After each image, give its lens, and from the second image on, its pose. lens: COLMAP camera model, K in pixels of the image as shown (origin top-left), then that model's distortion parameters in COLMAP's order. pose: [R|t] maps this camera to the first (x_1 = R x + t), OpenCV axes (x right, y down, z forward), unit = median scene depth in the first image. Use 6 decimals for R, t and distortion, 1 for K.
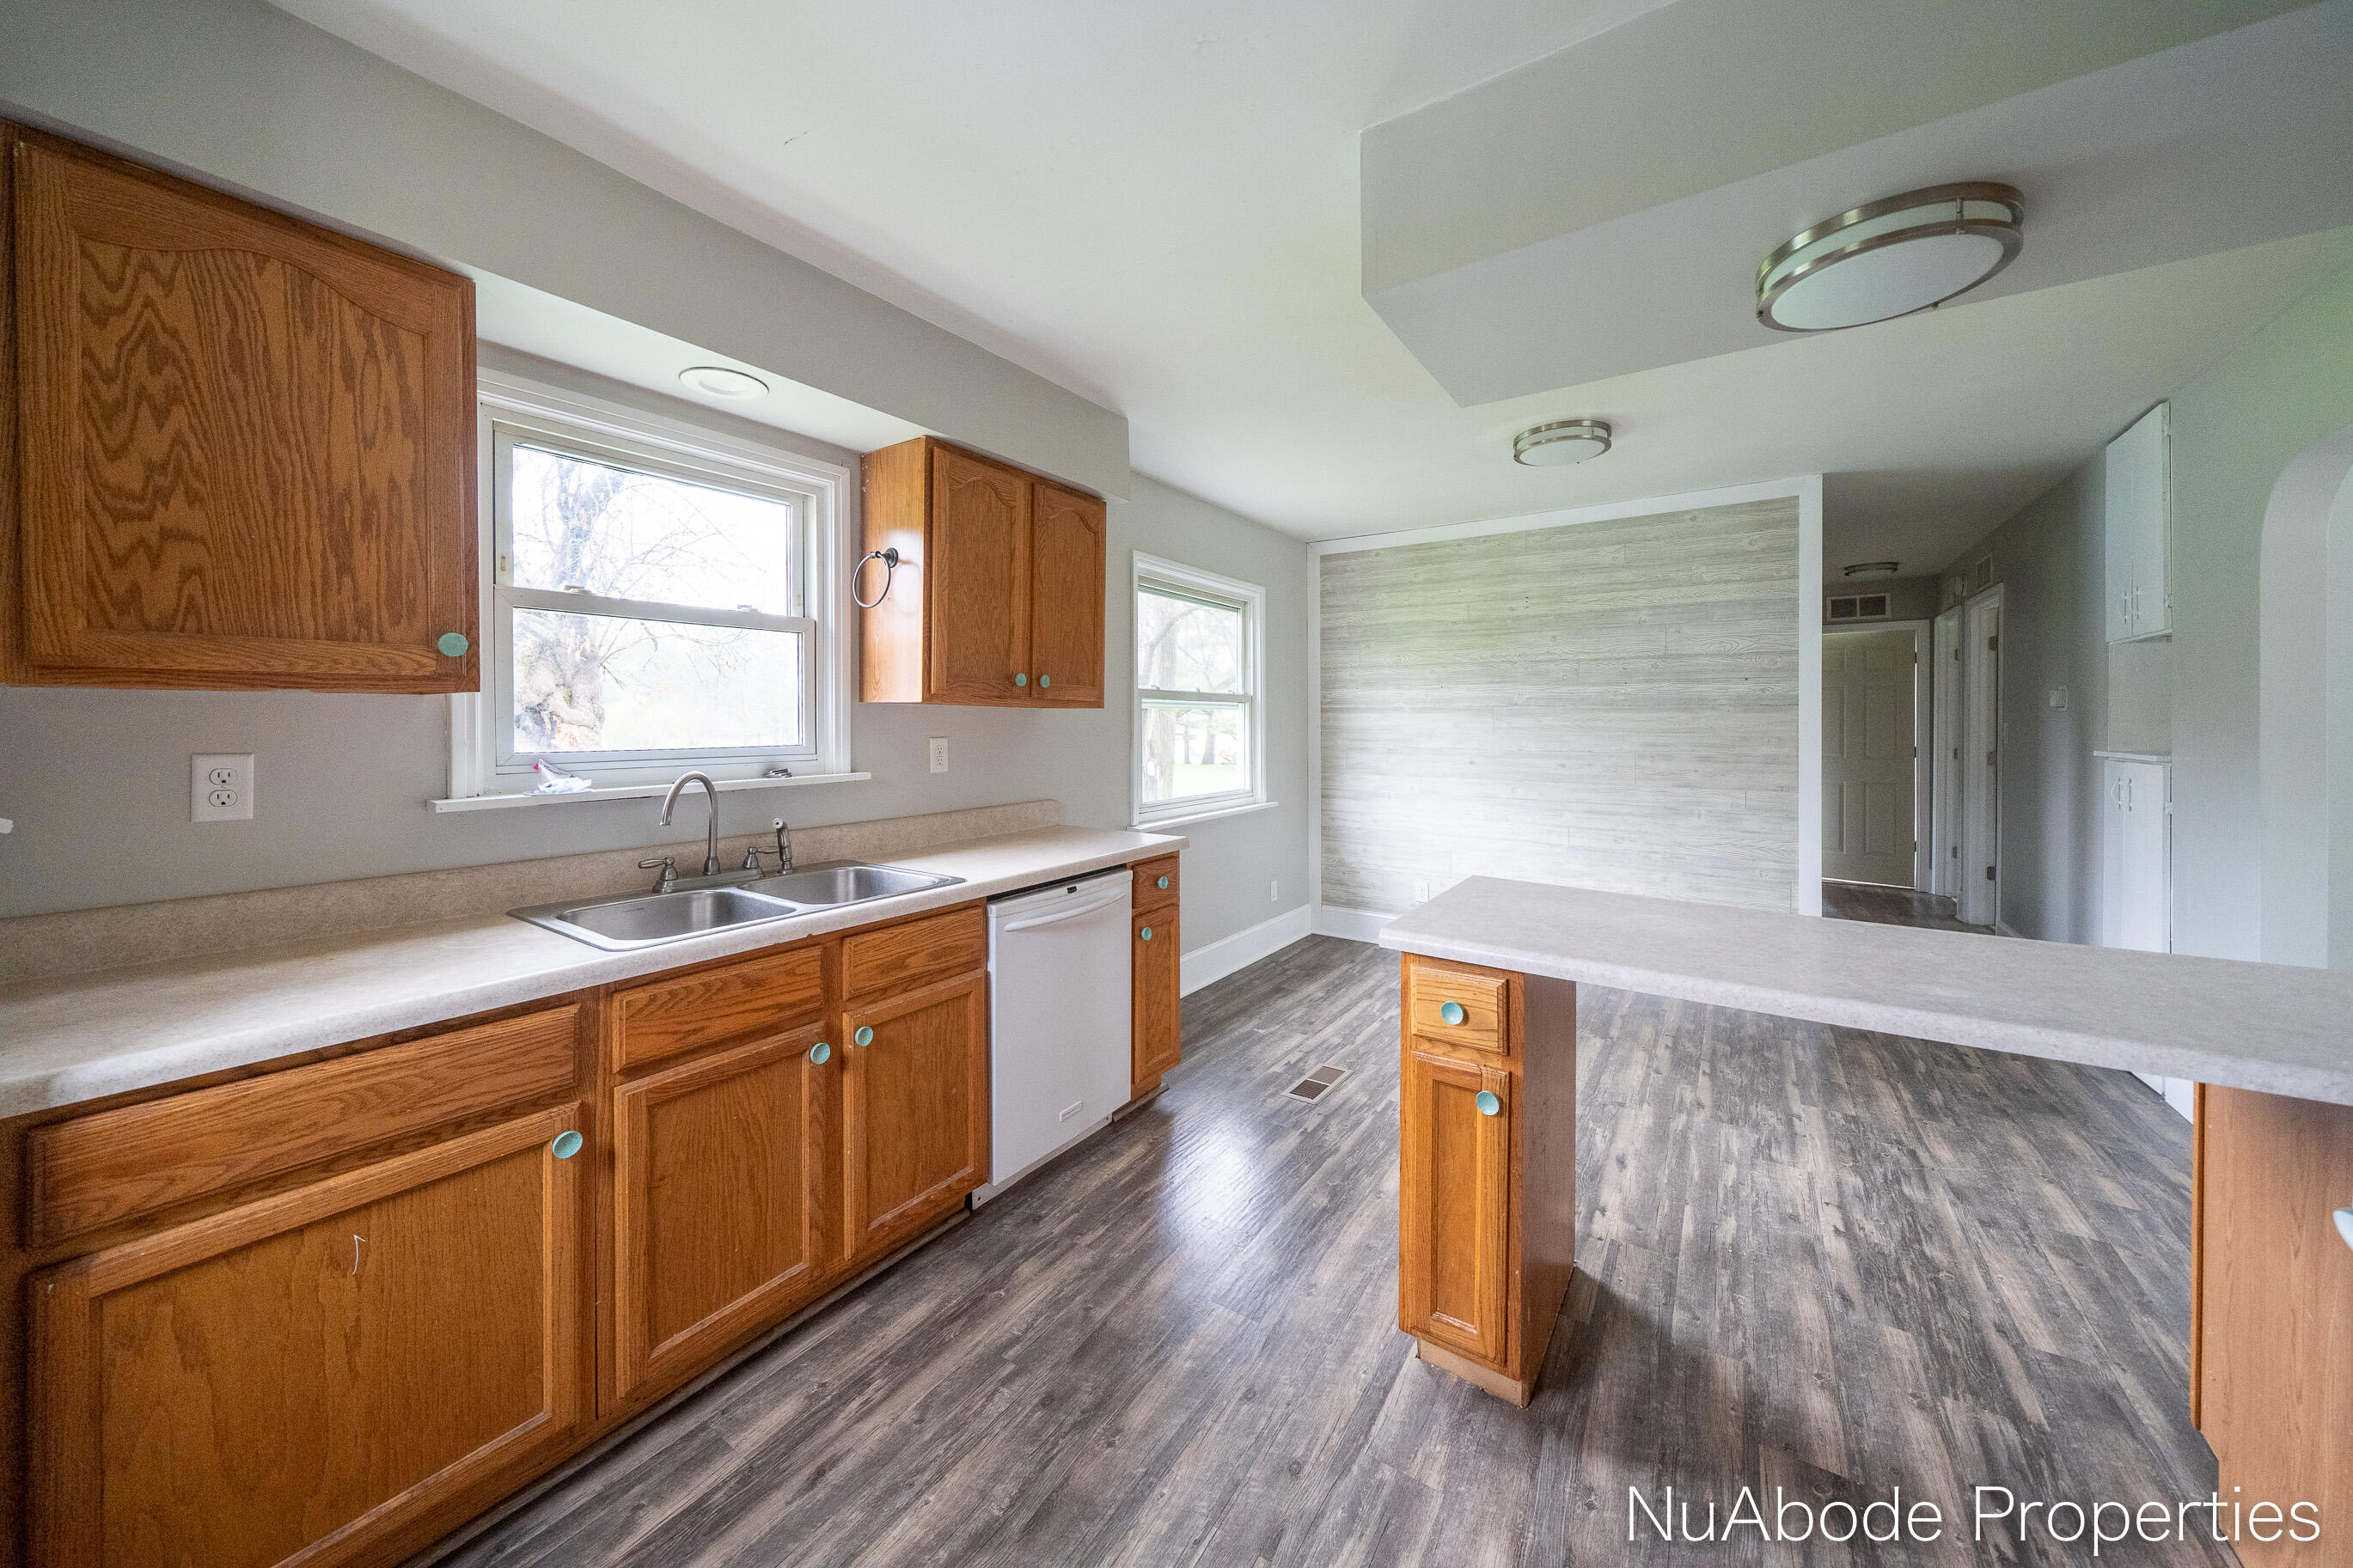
lens RADIAL K [[824.5, 0, 1170.4], [0, 824.5, 720.6], [0, 0, 1]] dist [0.000540, -0.001956]
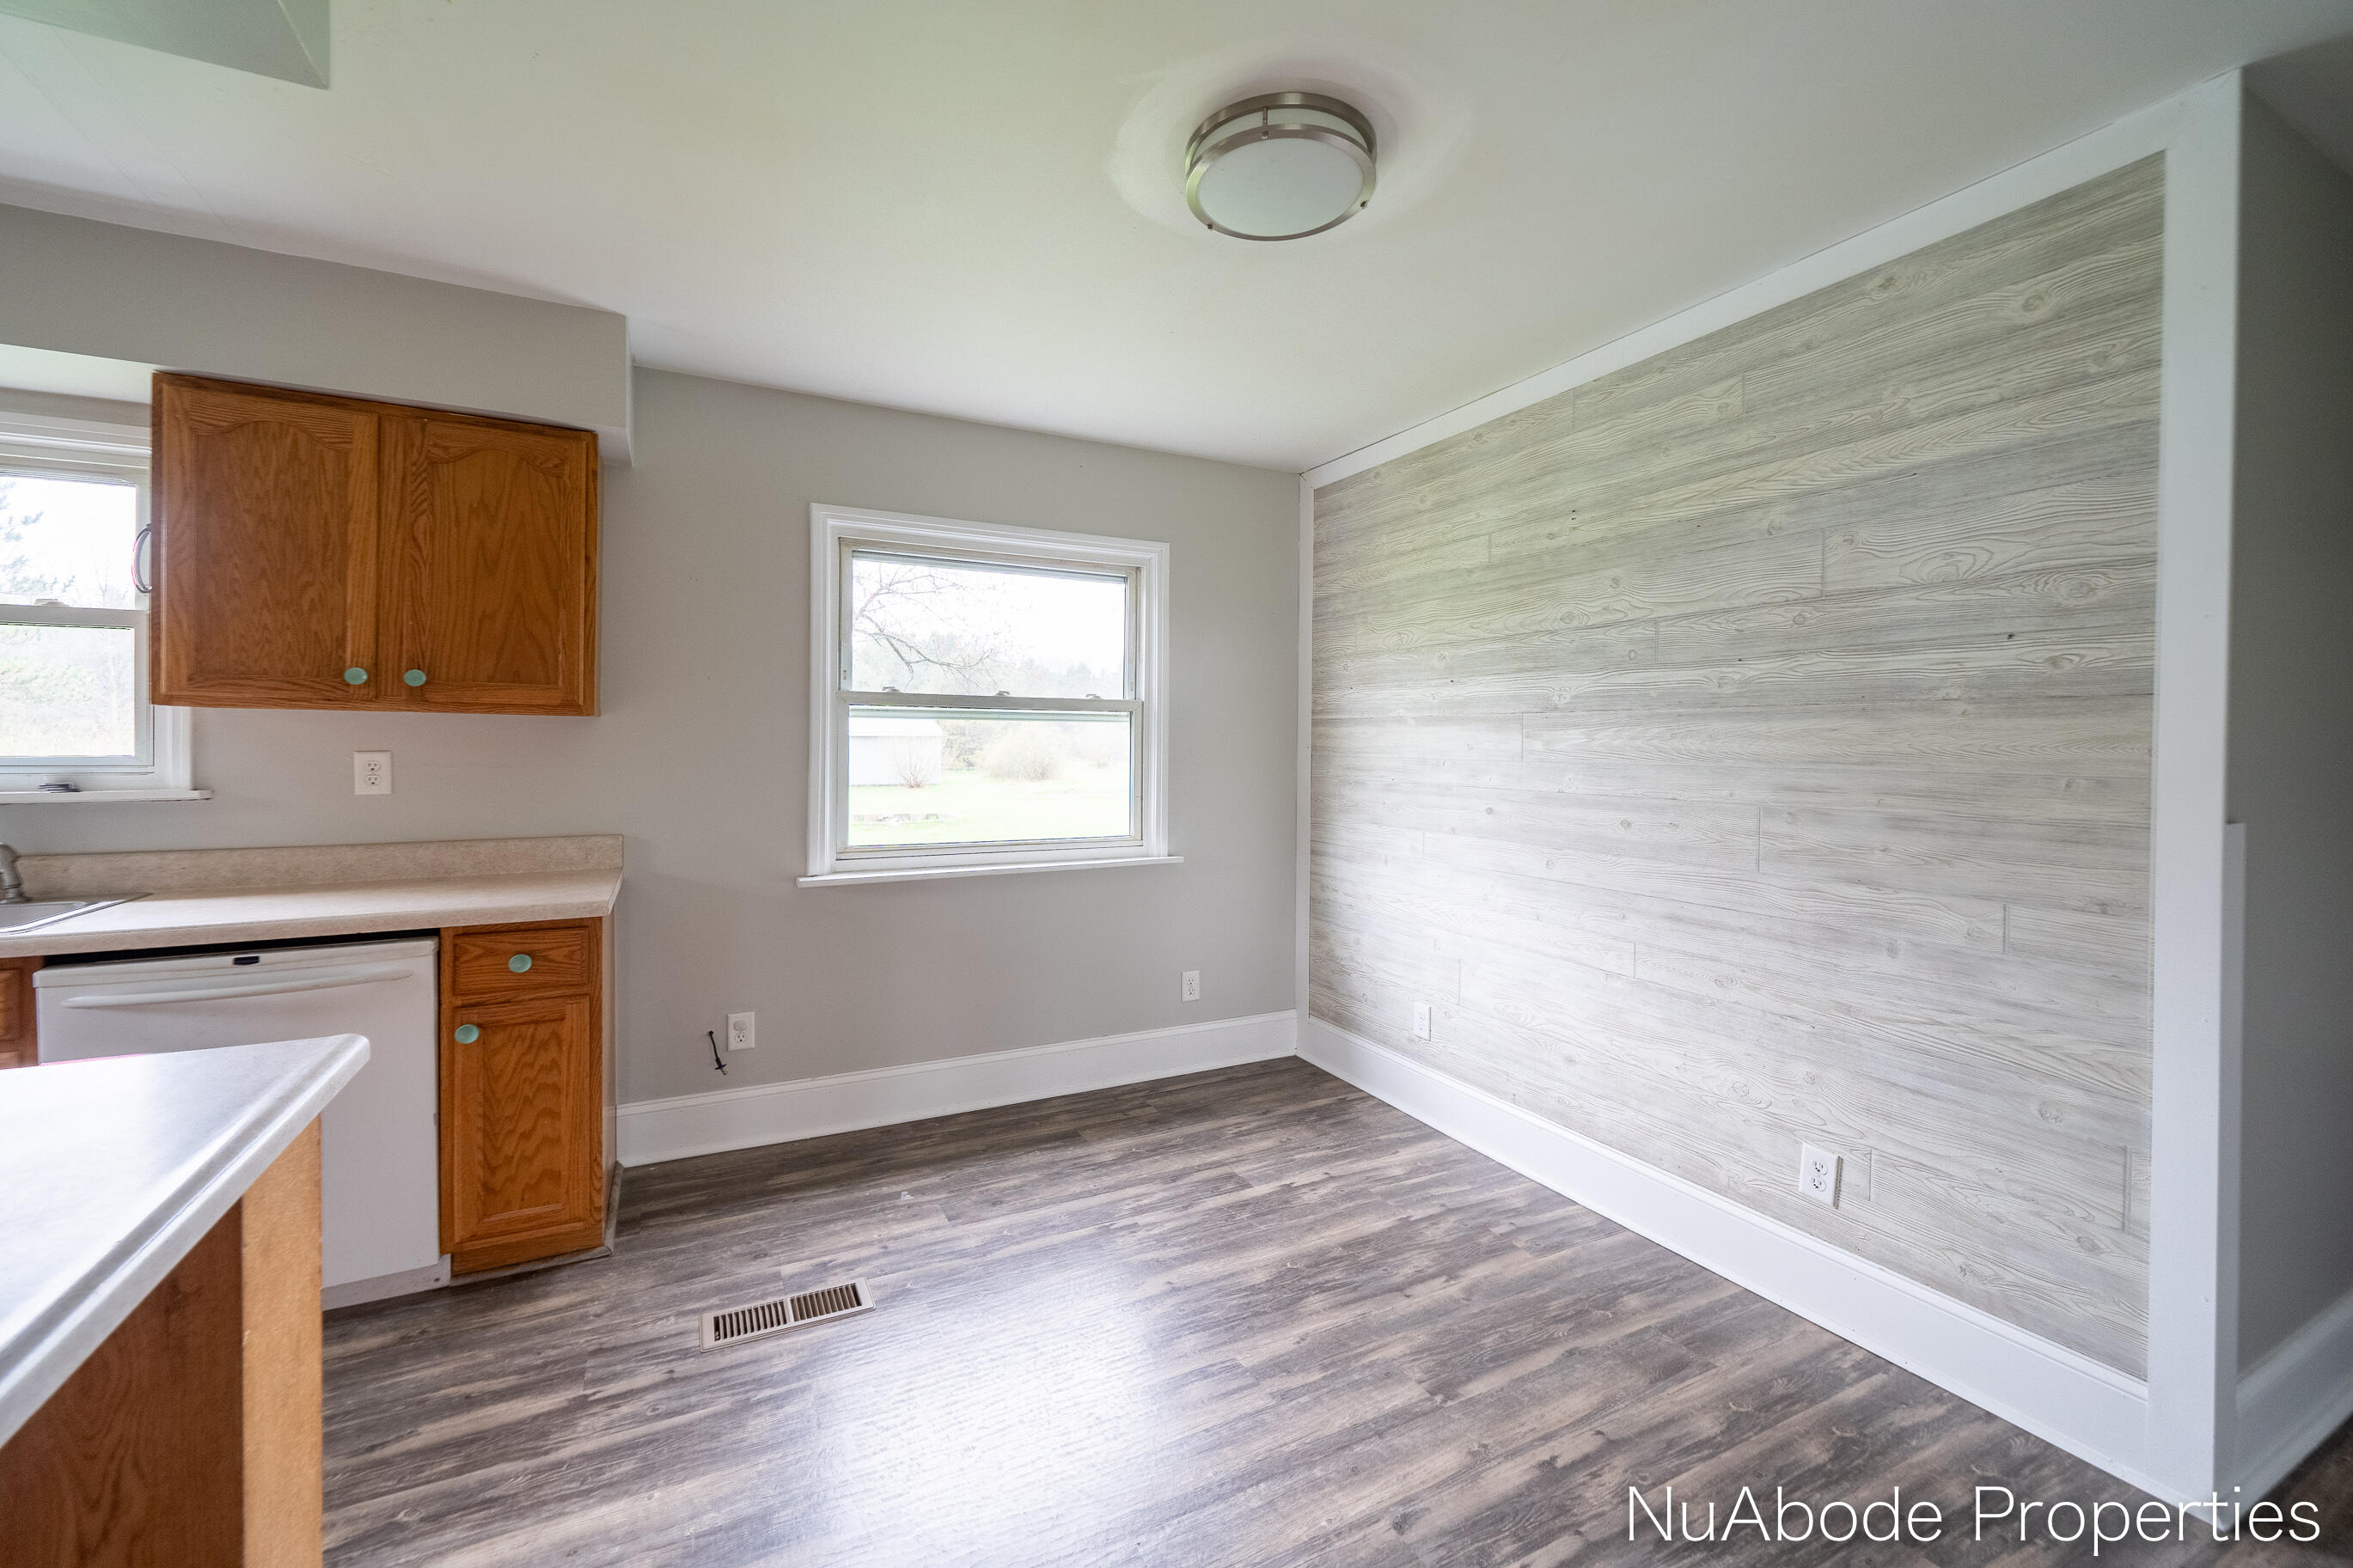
lens RADIAL K [[886.5, 0, 1164.4], [0, 886.5, 746.9], [0, 0, 1]] dist [-0.000048, -0.000062]
pose [[0.878428, 0.006046, -0.477836, 0.544052], [-0.004534, 0.999980, 0.004318, 0.005418], [0.477852, -0.001626, 0.878439, 0.408744]]
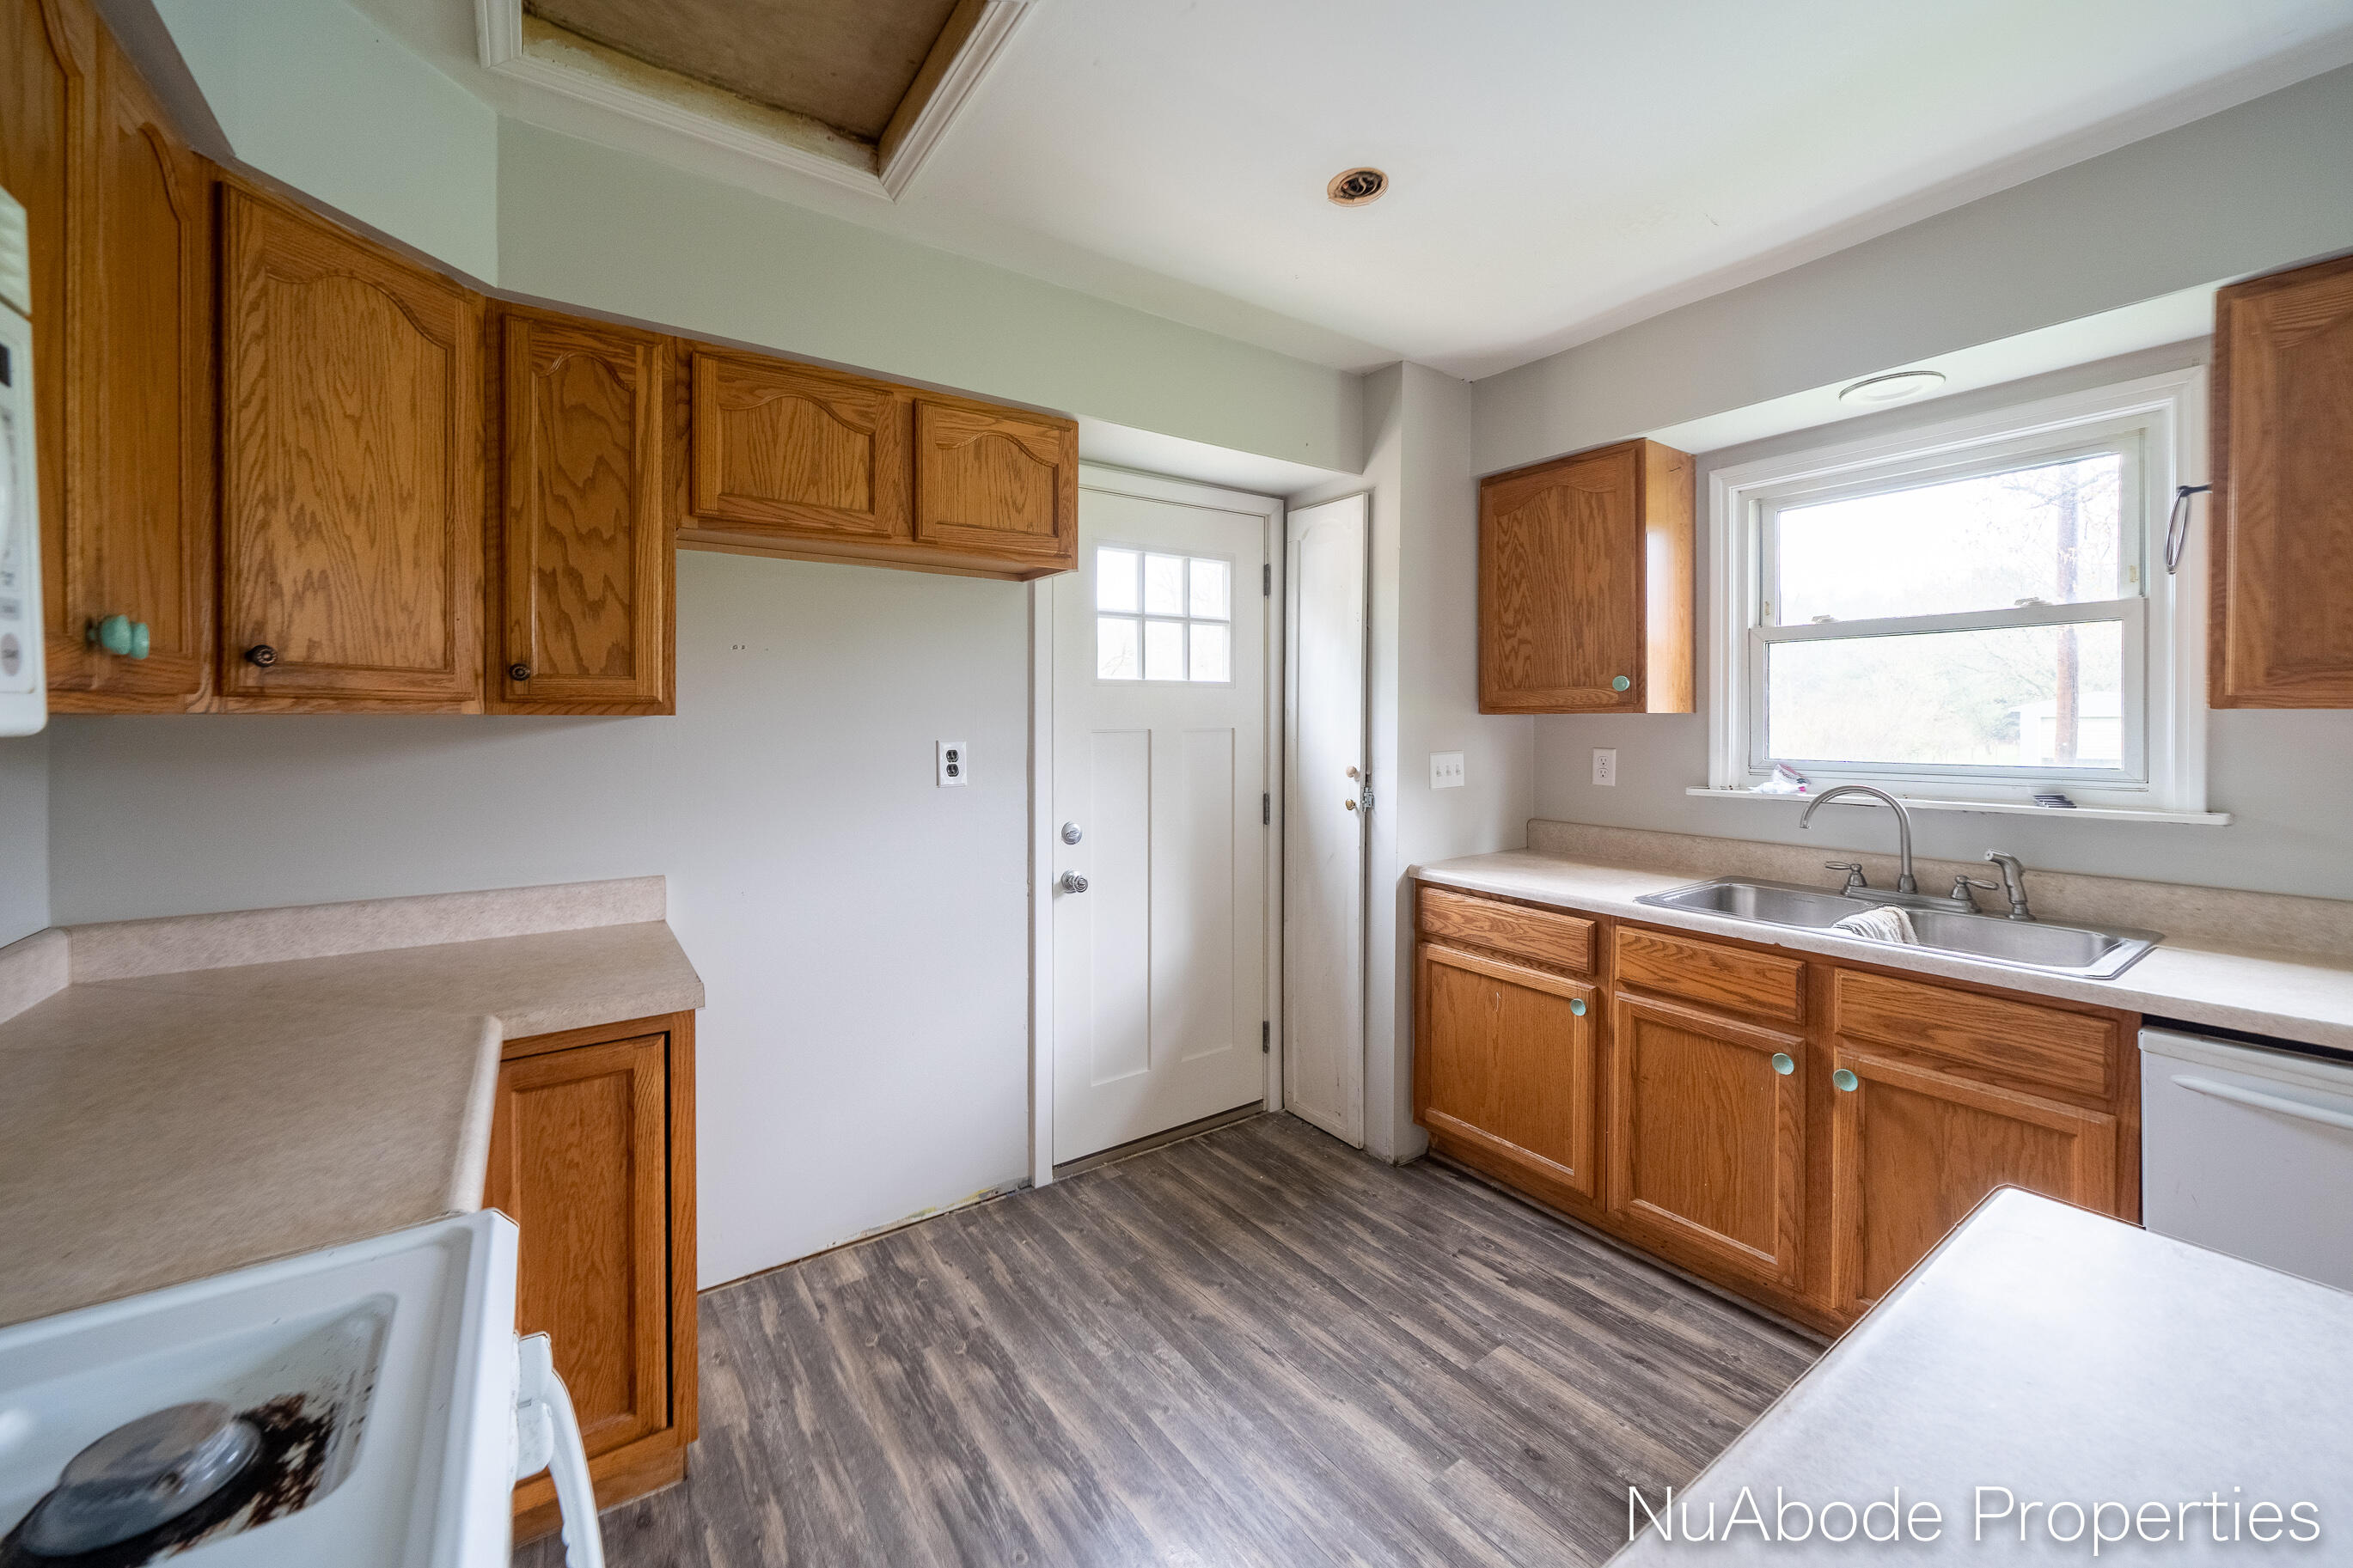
lens RADIAL K [[898.0, 0, 1169.4], [0, 898.0, 721.9], [0, 0, 1]] dist [0.000826, -0.010043]
pose [[-0.365092, 0.000540, -0.930971, 0.373783], [0.005363, 0.999984, -0.001524, -0.007473], [0.930956, -0.005549, -0.365090, 0.303001]]
